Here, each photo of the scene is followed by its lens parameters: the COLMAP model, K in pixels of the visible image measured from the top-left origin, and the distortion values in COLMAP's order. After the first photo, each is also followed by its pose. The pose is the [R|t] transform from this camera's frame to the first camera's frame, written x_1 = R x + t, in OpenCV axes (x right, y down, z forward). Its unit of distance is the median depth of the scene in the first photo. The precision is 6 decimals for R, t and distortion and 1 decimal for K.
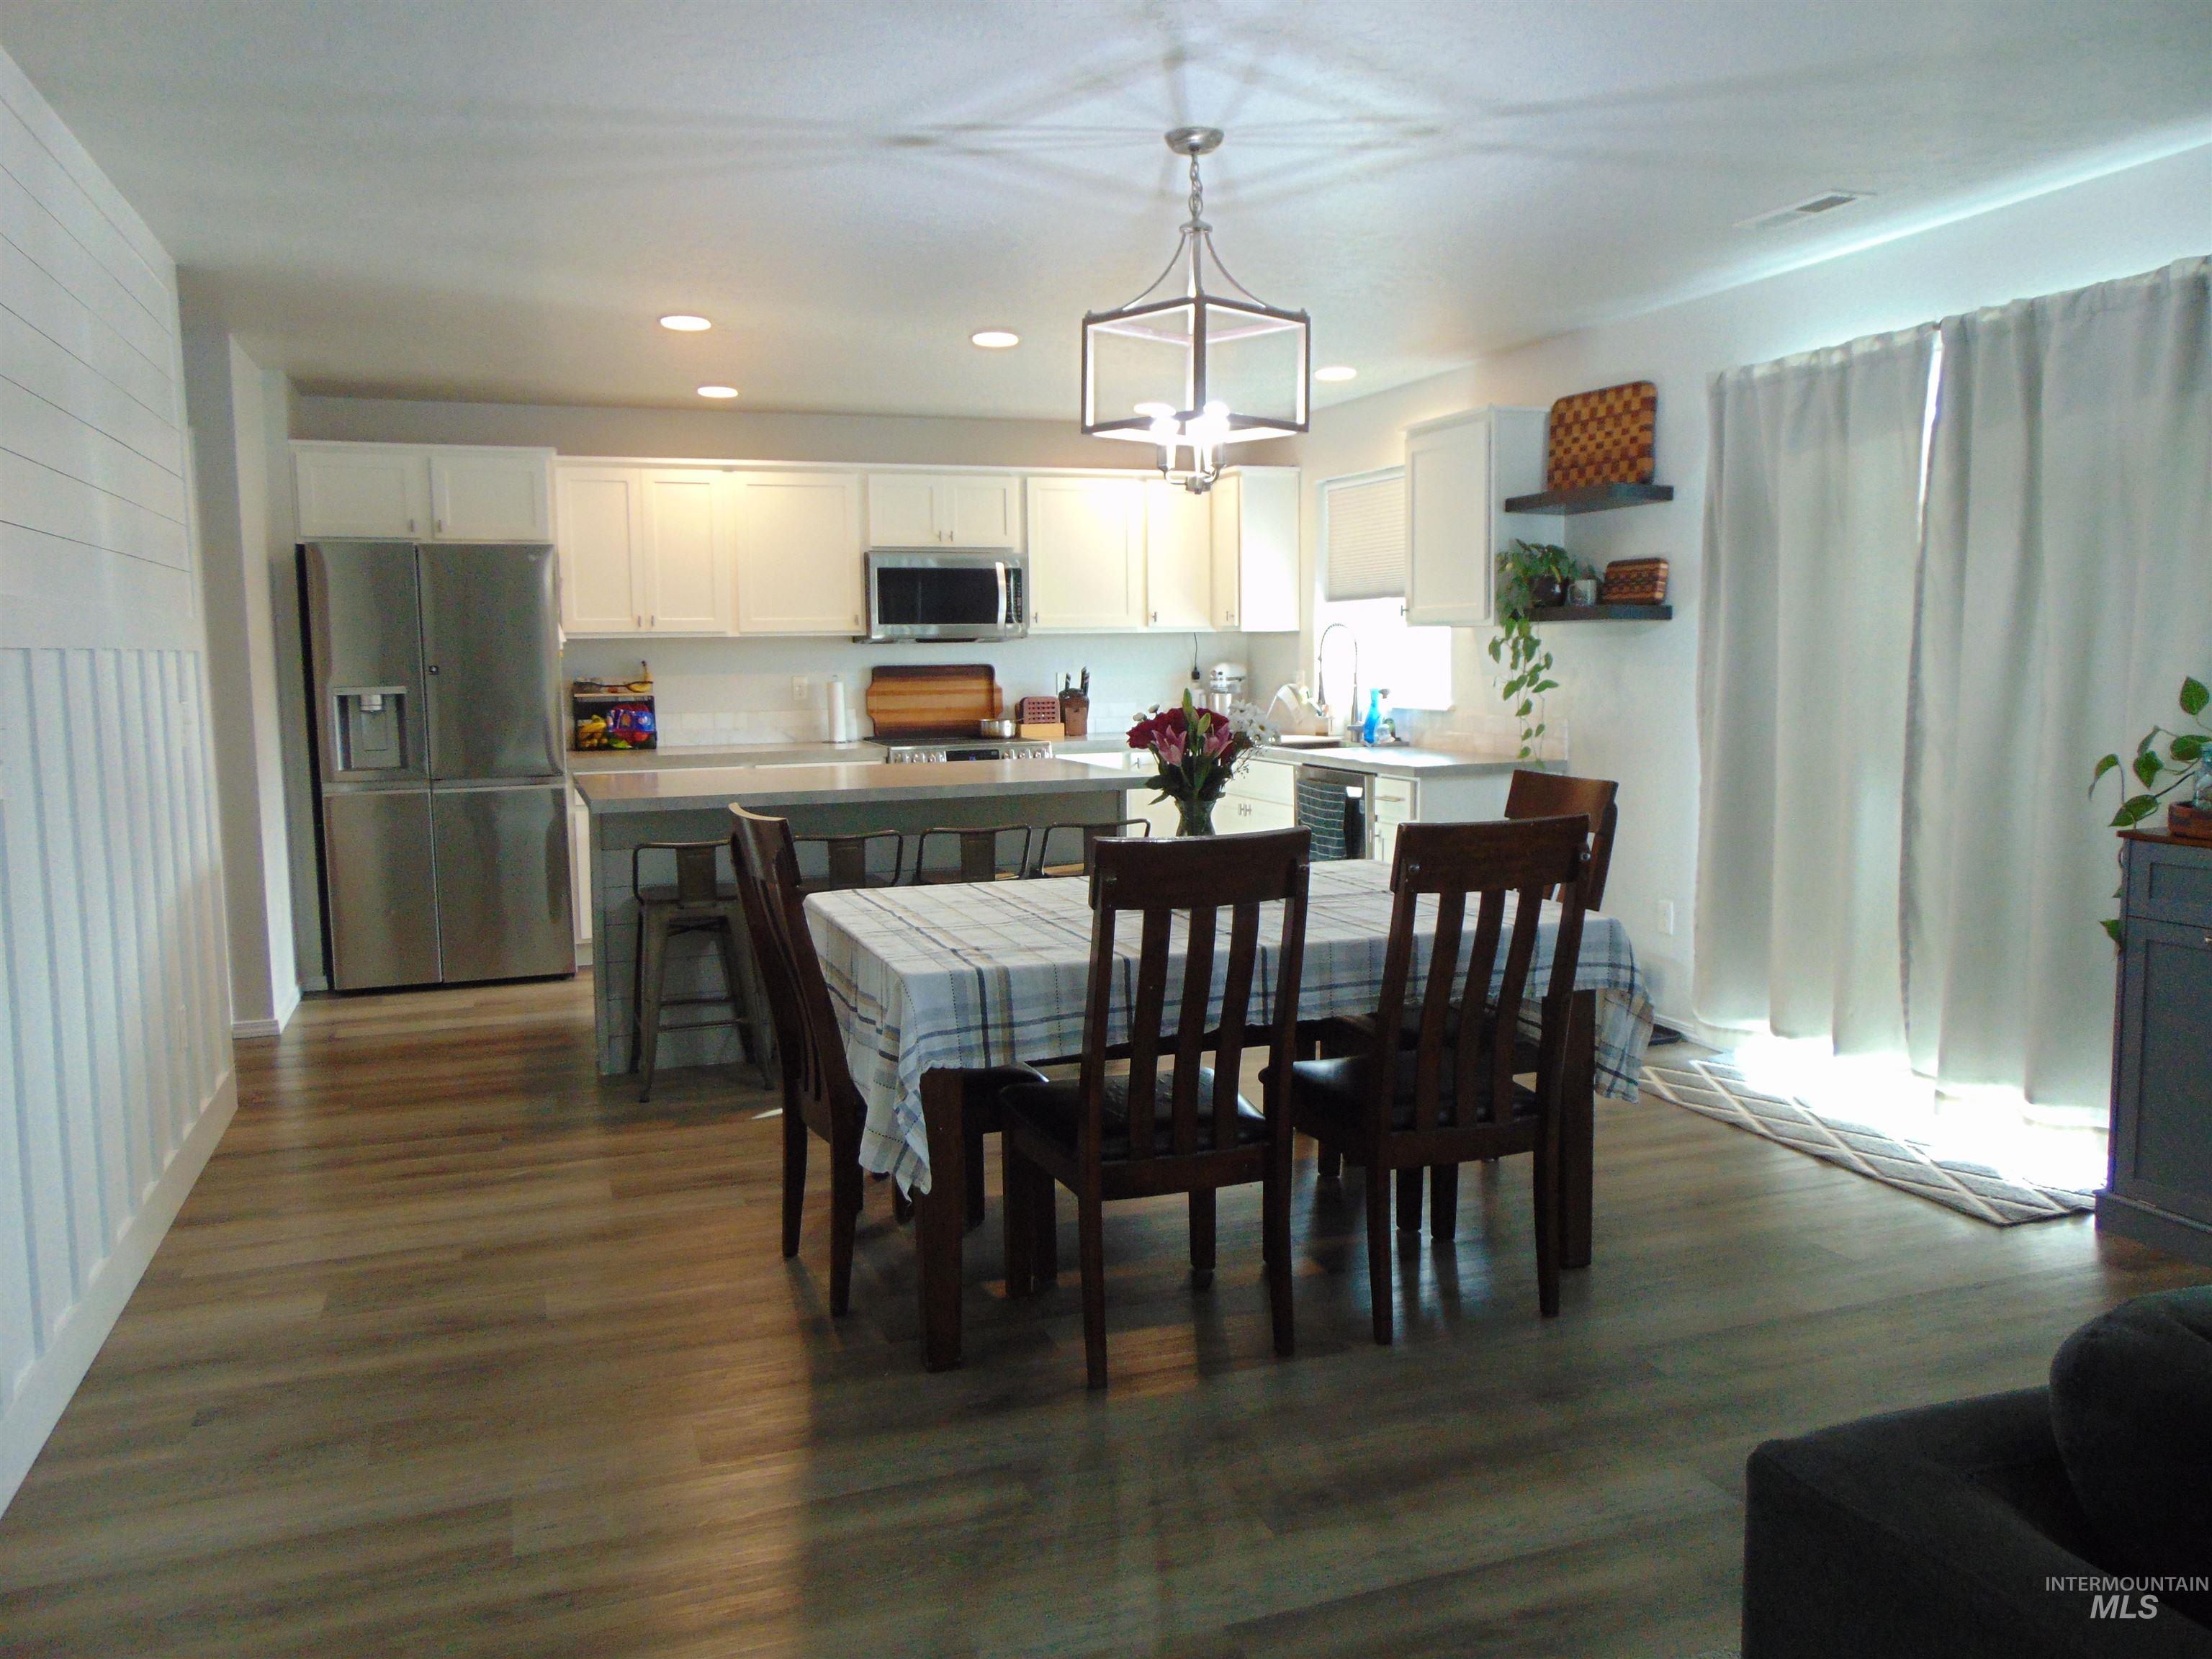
lens RADIAL K [[1646.3, 0, 1106.0], [0, 1646.3, 829.5], [0, 0, 1]] dist [-0.044539, 0.094864]
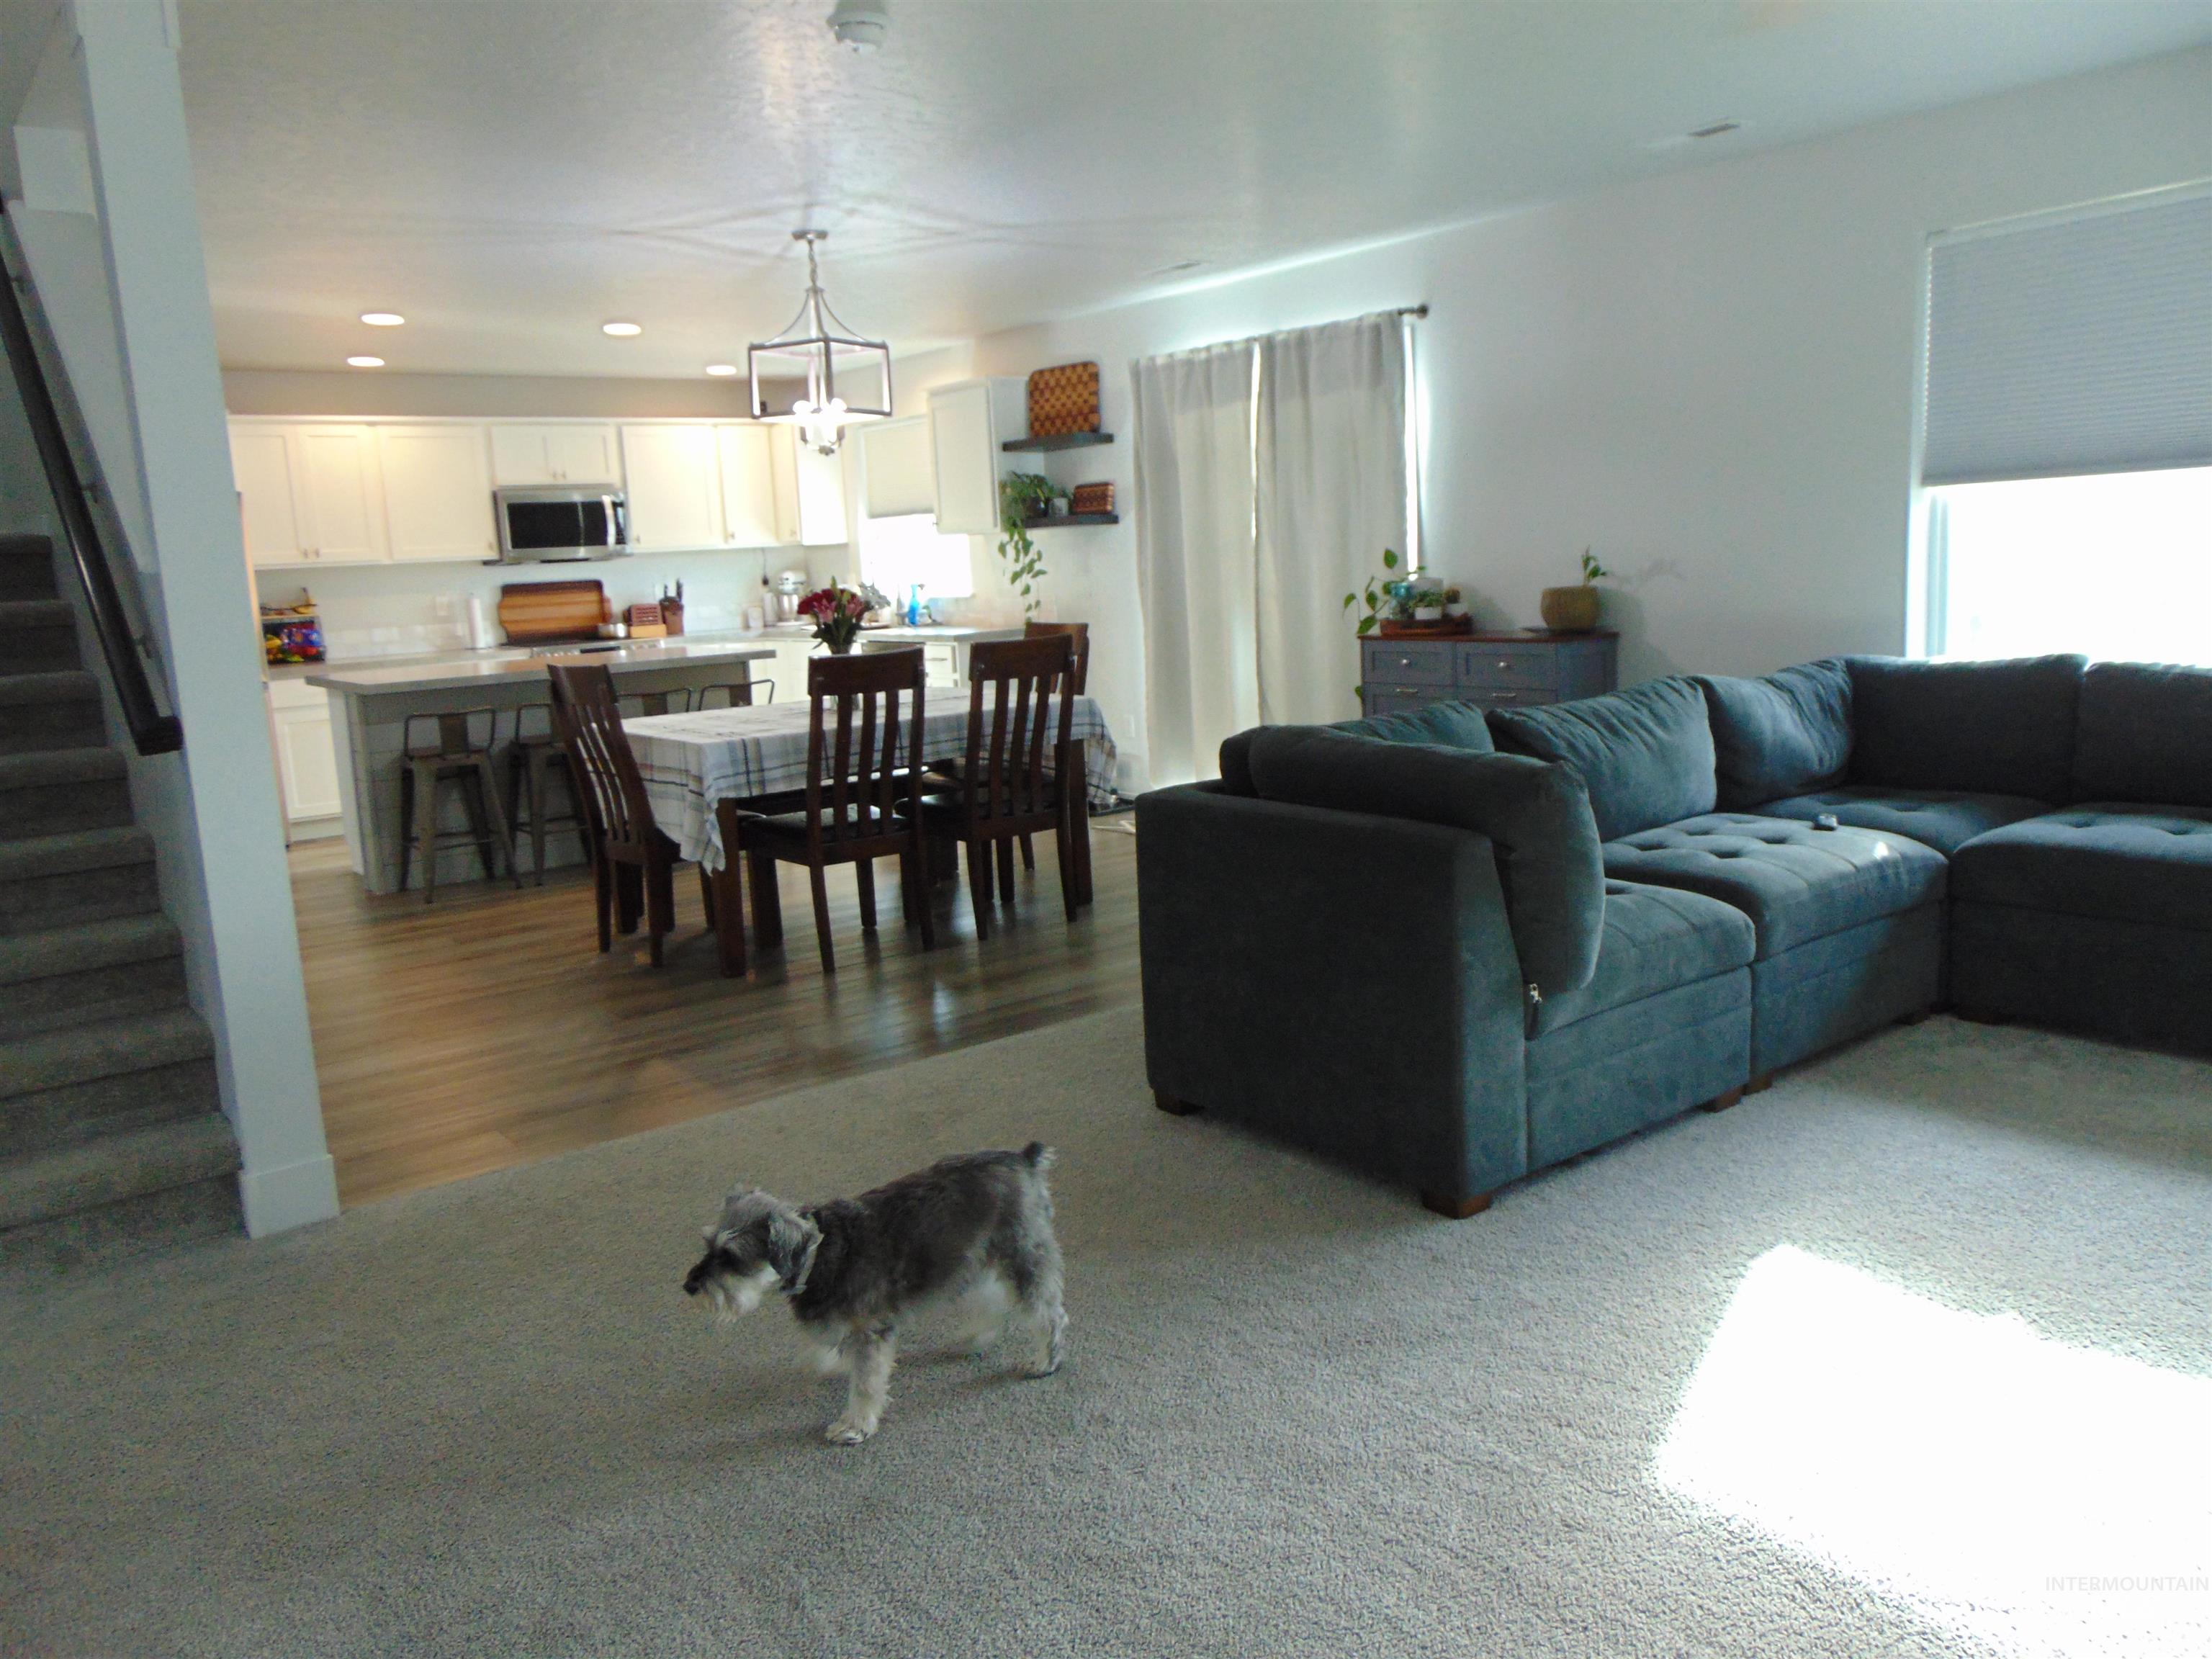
lens RADIAL K [[1646.3, 0, 1106.0], [0, 1646.3, 829.5], [0, 0, 1]] dist [-0.044539, 0.094864]
pose [[0.952365, -0.085481, 0.292736, -0.123998], [0.070544, 0.995628, 0.061228, 0.054810], [-0.296690, -0.037661, 0.954231, -0.423741]]
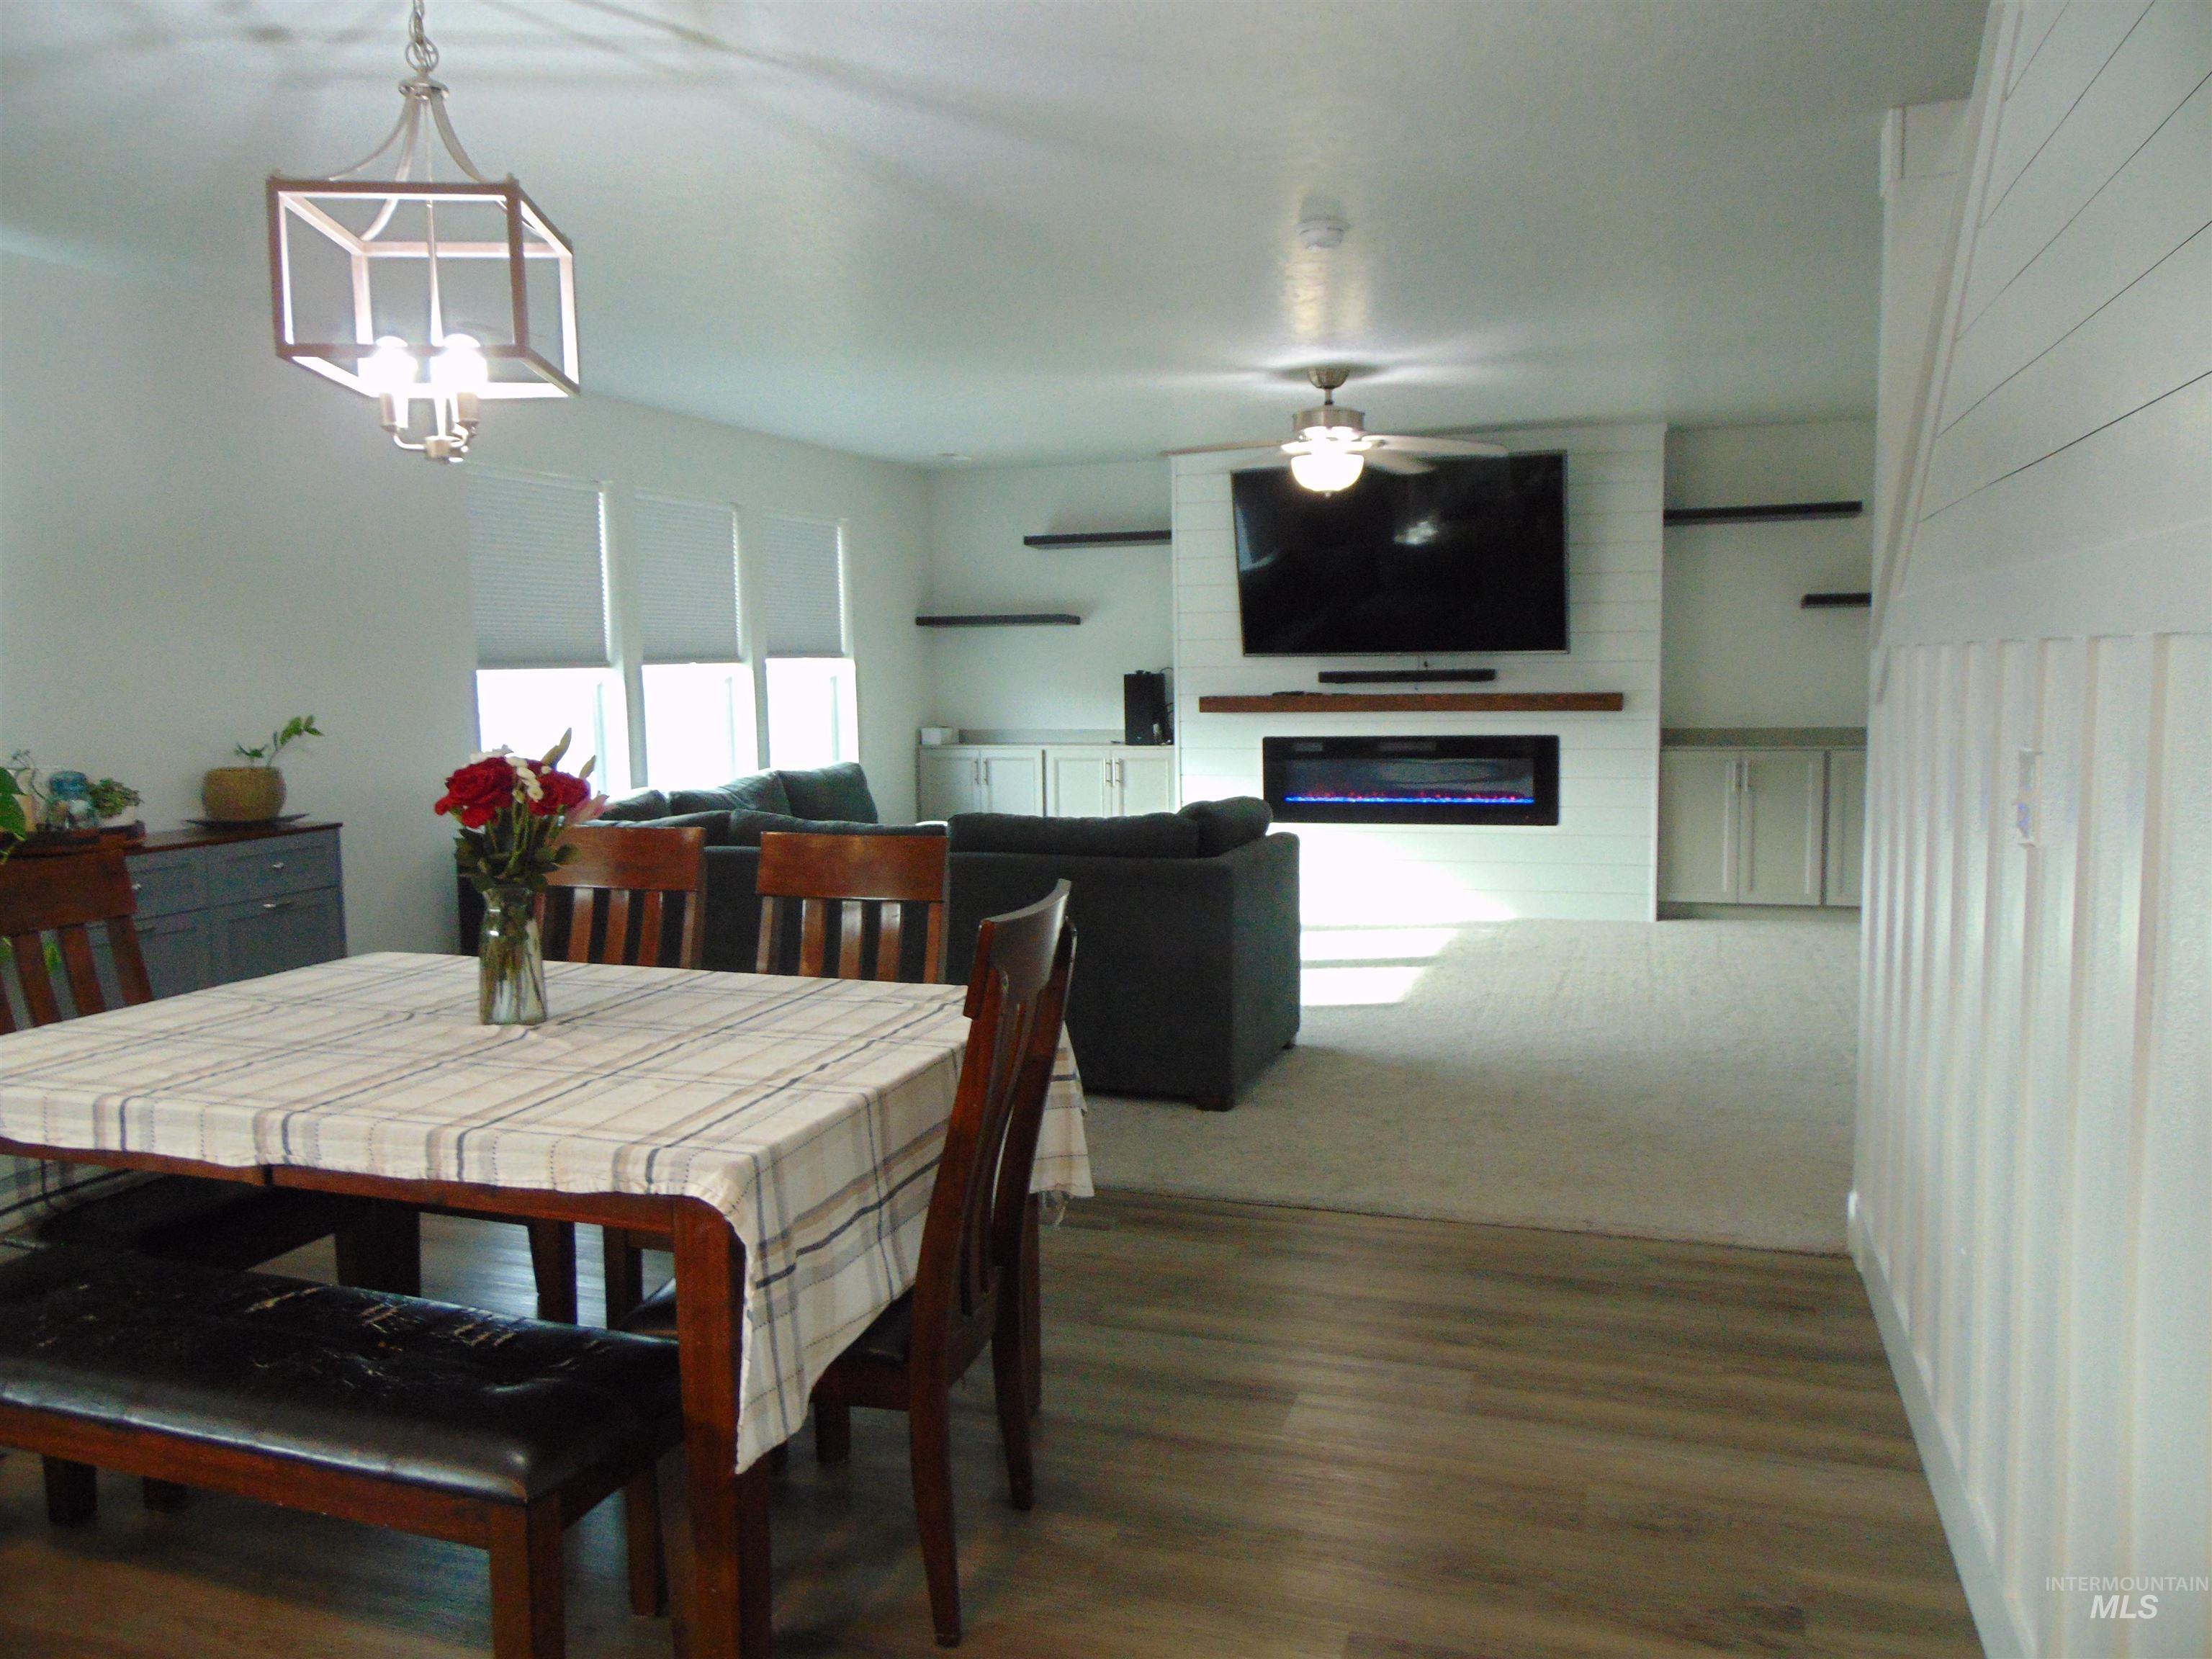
lens RADIAL K [[1646.3, 0, 1106.0], [0, 1646.3, 829.5], [0, 0, 1]] dist [-0.044539, 0.094864]
pose [[-0.780499, -0.039669, 0.623898, -0.416453], [0.089558, 0.980596, 0.174387, -0.098848], [-0.618709, 0.191984, -0.761801, 0.937920]]
